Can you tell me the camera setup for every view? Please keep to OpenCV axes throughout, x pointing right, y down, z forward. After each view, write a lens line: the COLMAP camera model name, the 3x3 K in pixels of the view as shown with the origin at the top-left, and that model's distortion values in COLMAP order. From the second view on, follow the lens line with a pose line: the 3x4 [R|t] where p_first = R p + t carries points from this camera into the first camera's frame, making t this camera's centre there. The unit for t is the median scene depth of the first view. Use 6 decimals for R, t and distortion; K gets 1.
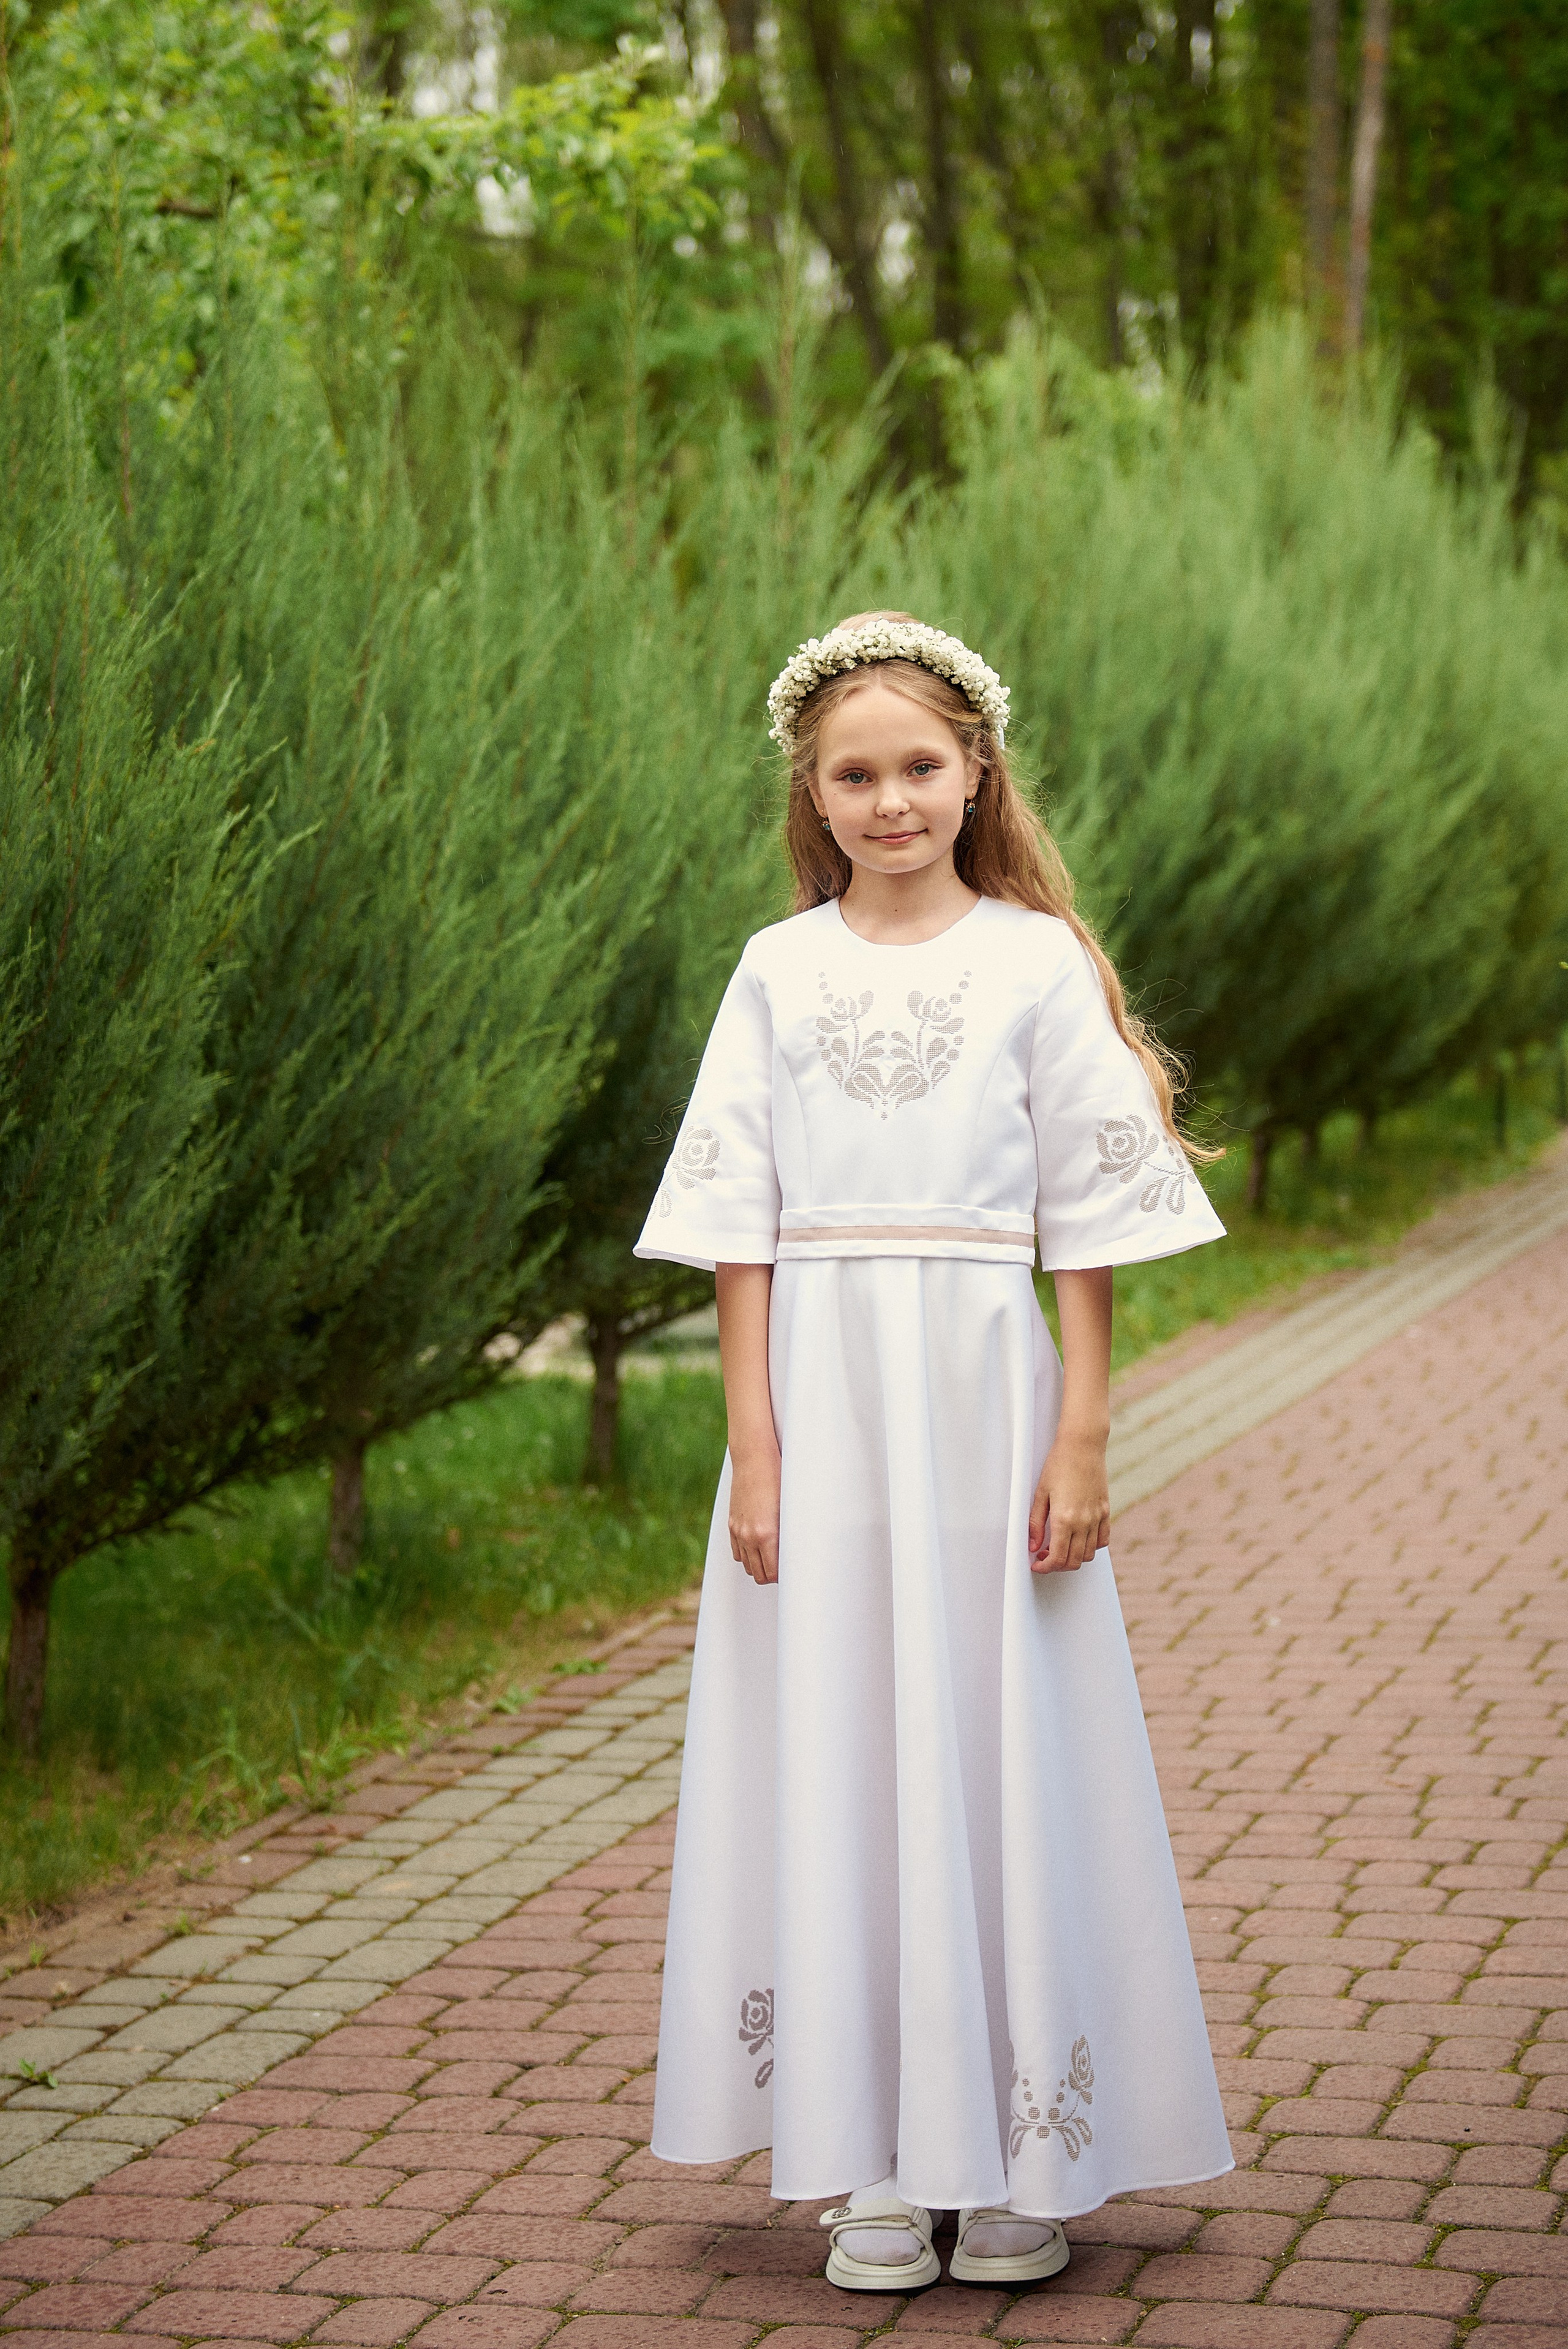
lens RADIAL K [[4183.1, 0, 854.8], [0, 4183.1, 1149.5], [0, 0, 1]] dist [0.139573, 0.000000]
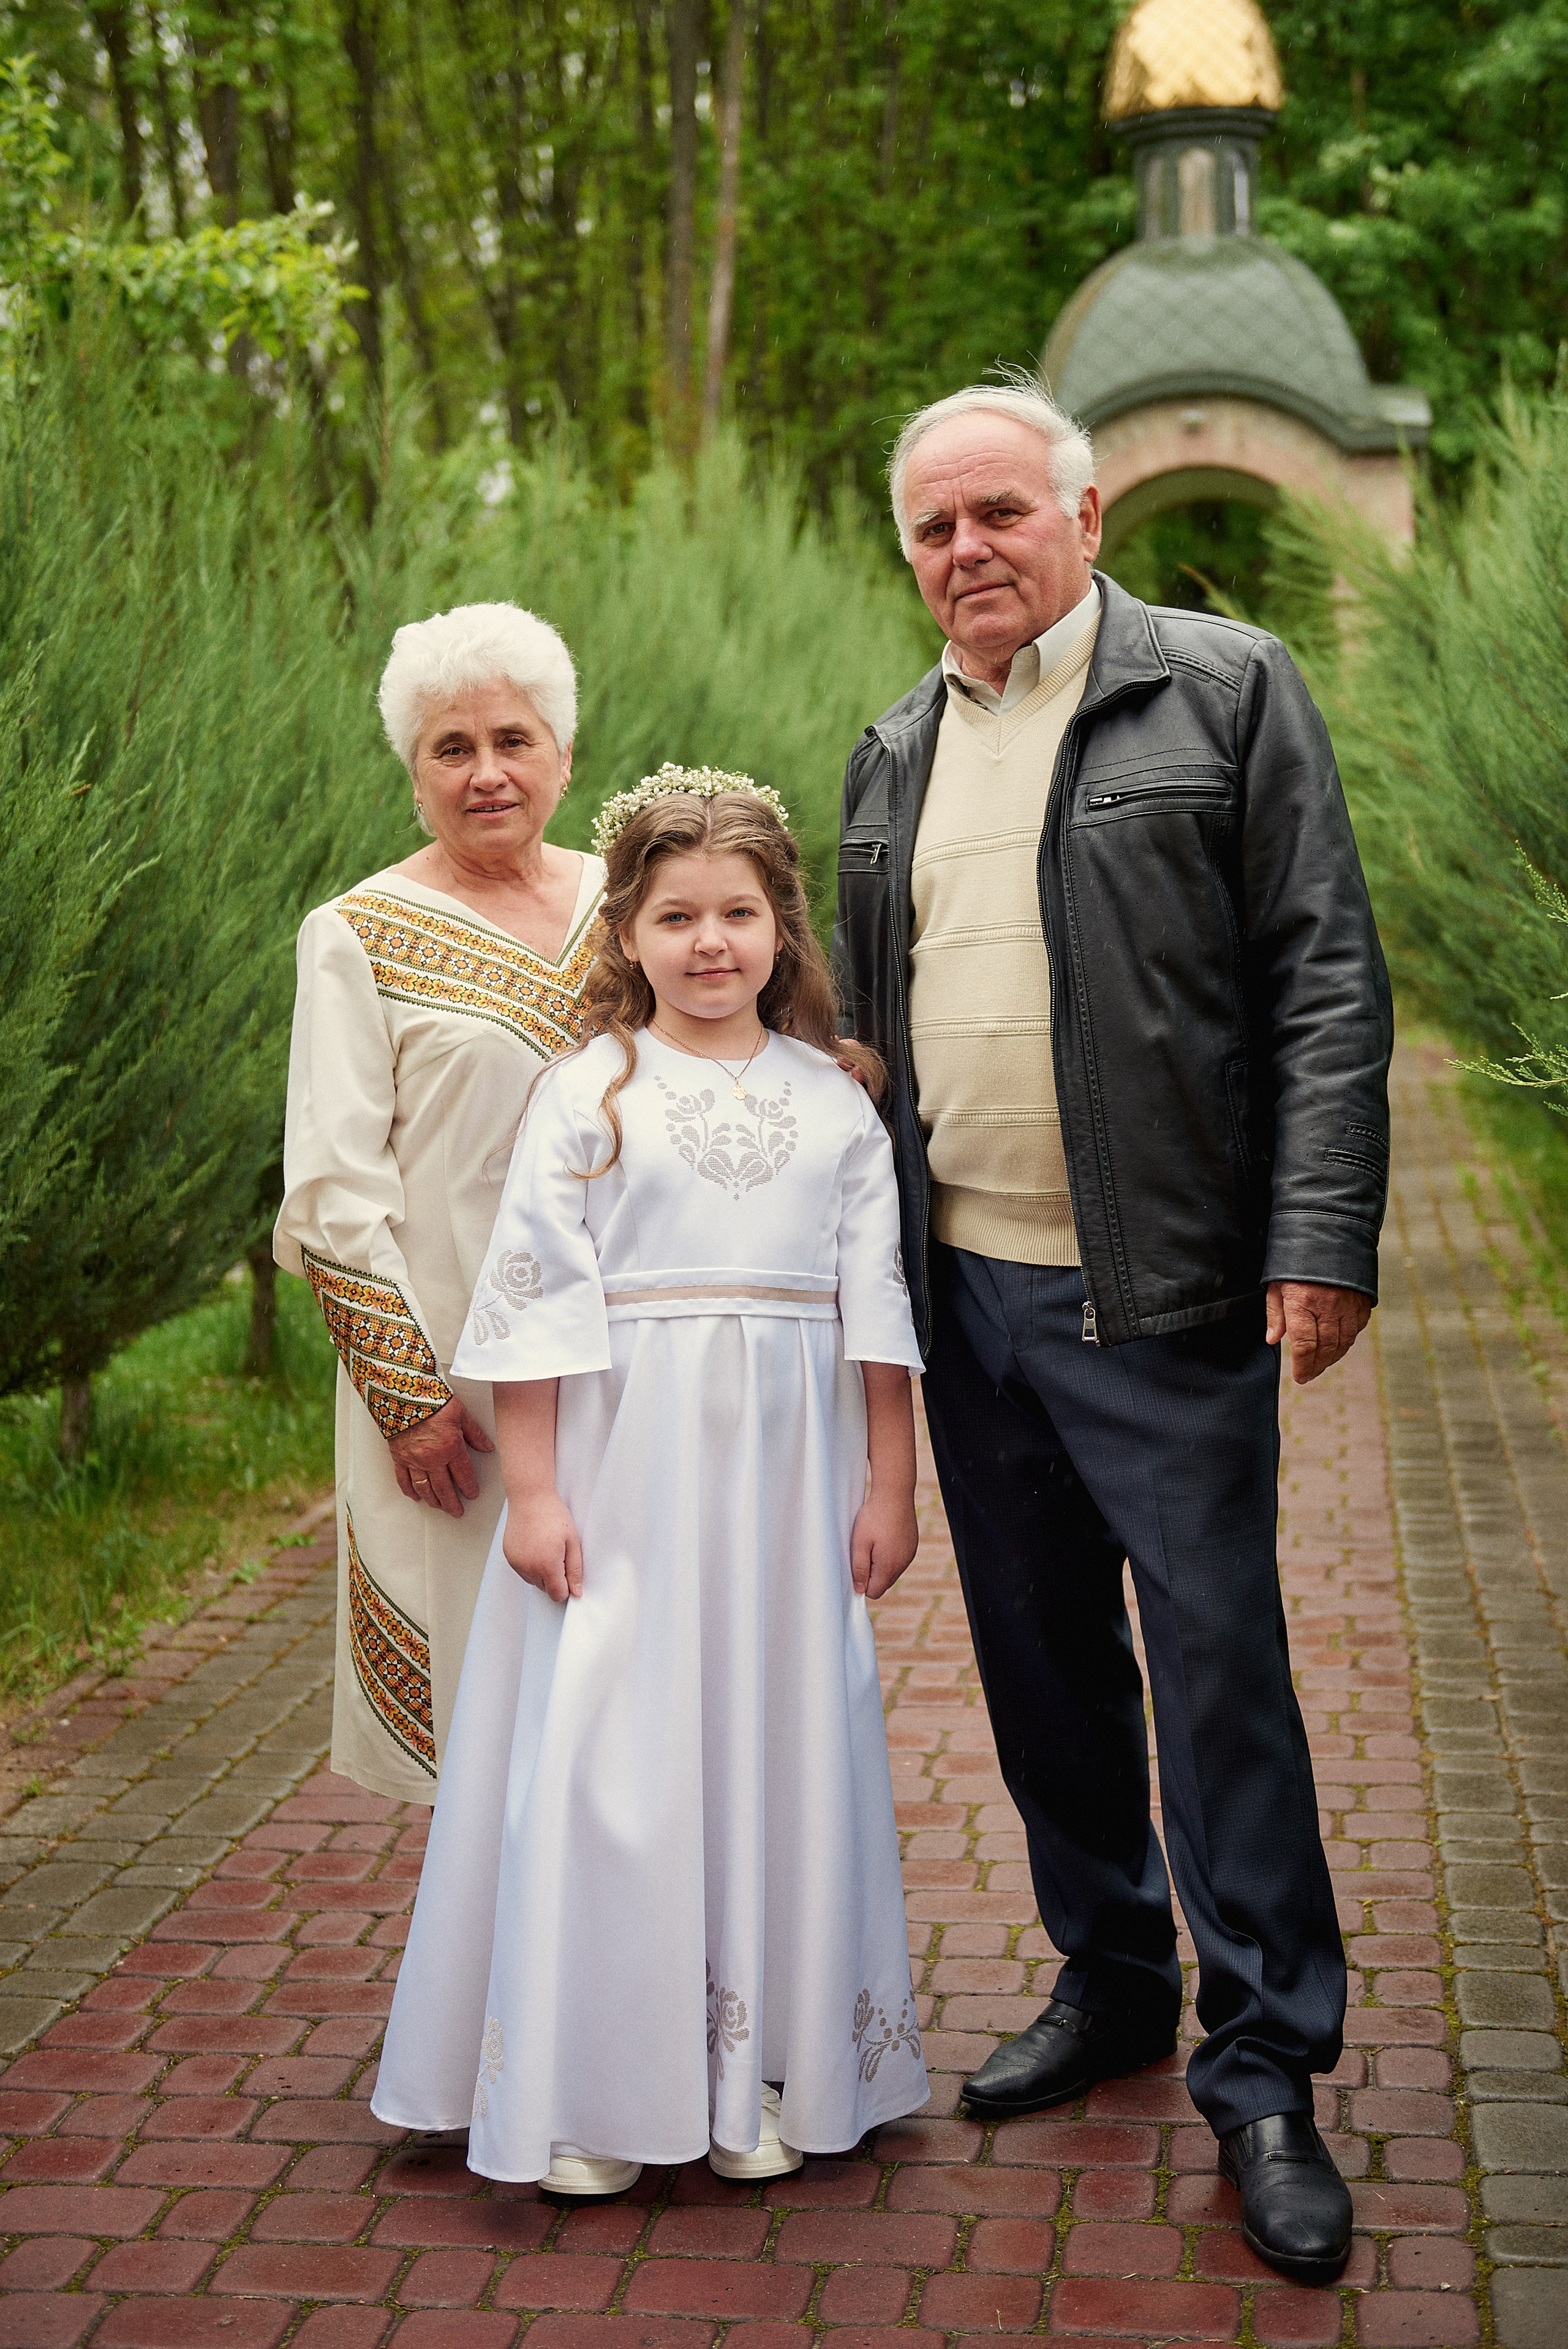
lens RADIAL K [[3226.3, 0, 842.4], [0, 3226.3, 1117.5], [0, 0, 1]] dist [0.005272, 0.000000]
pose [[0.984604, 0.006618, 0.174676, -0.087152], [-0.009781, 0.999803, 0.017254, -0.019292], [-0.174527, -0.018697, 0.984475, 0.069135]]
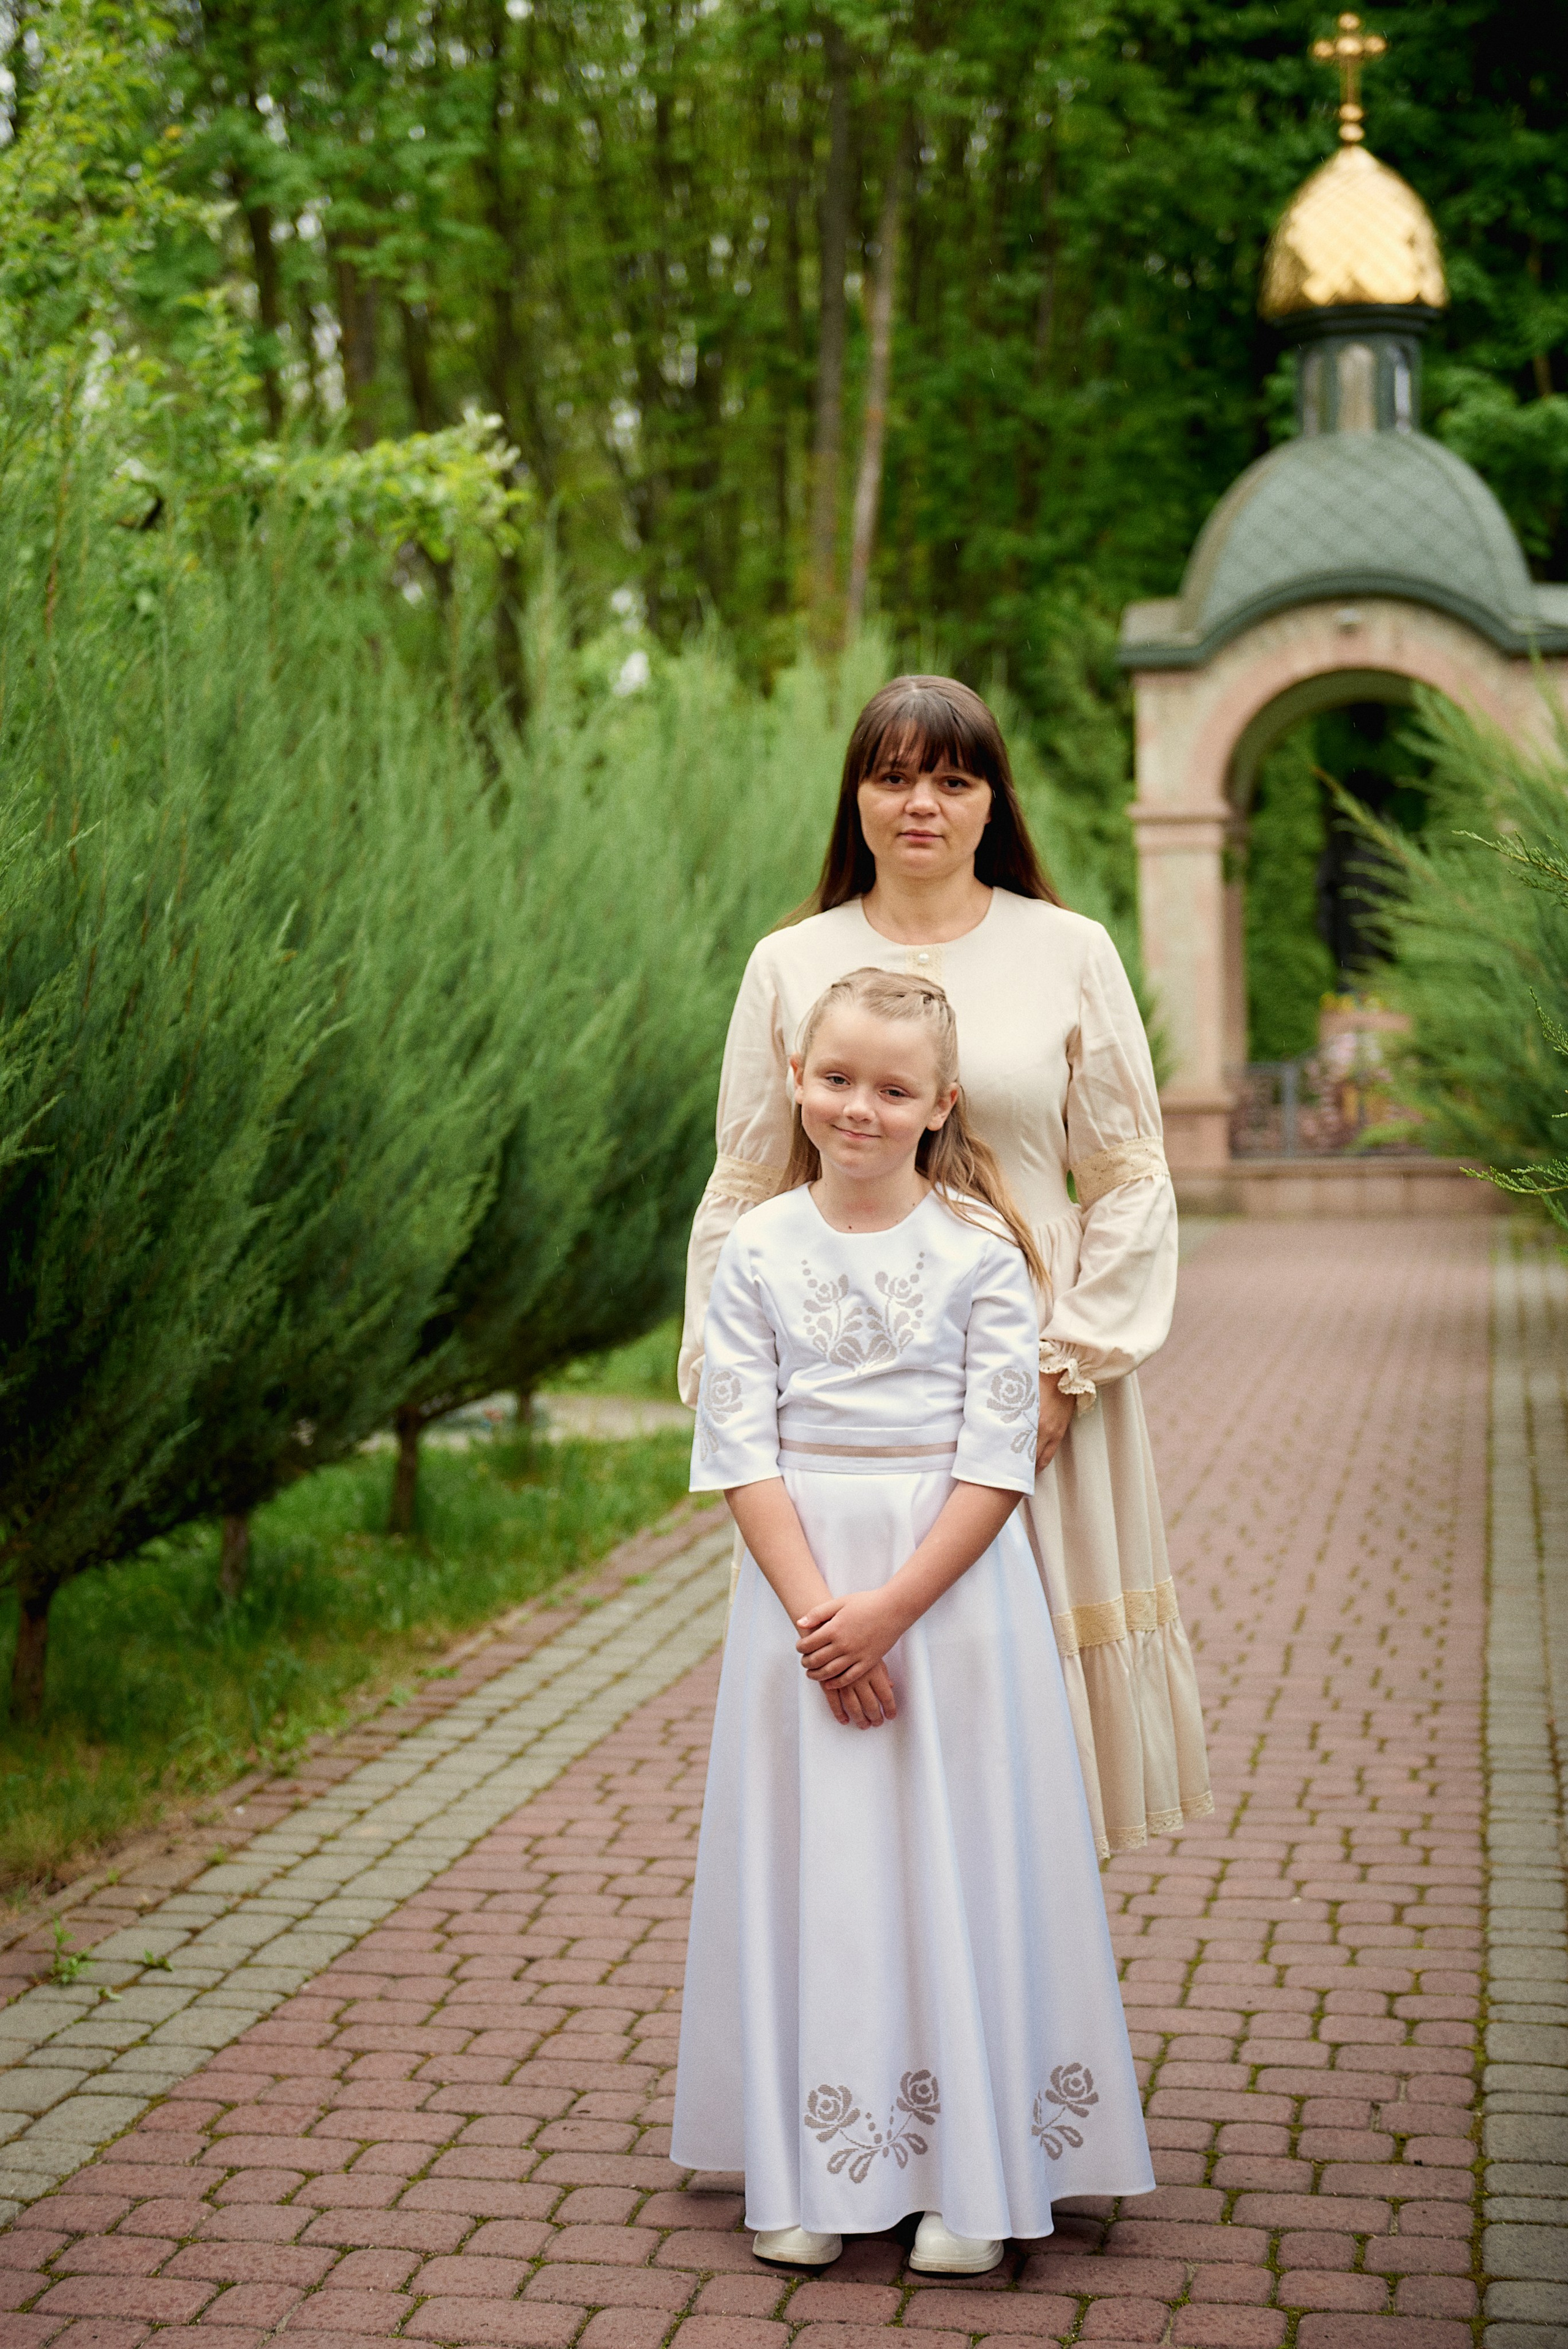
lens RADIAL K [[3447.4, 0, 798.1], [0, 3447.4, 1187.8], [0, 0, 1]] dist [-0.005688, 0.000000]
pose [[0.992065, 0.033401, 0.121210, -0.106804], [-0.030220, 0.999151, -0.027985, 0.001383], [-0.122042, 0.024100, 0.992232, -0.077249]]
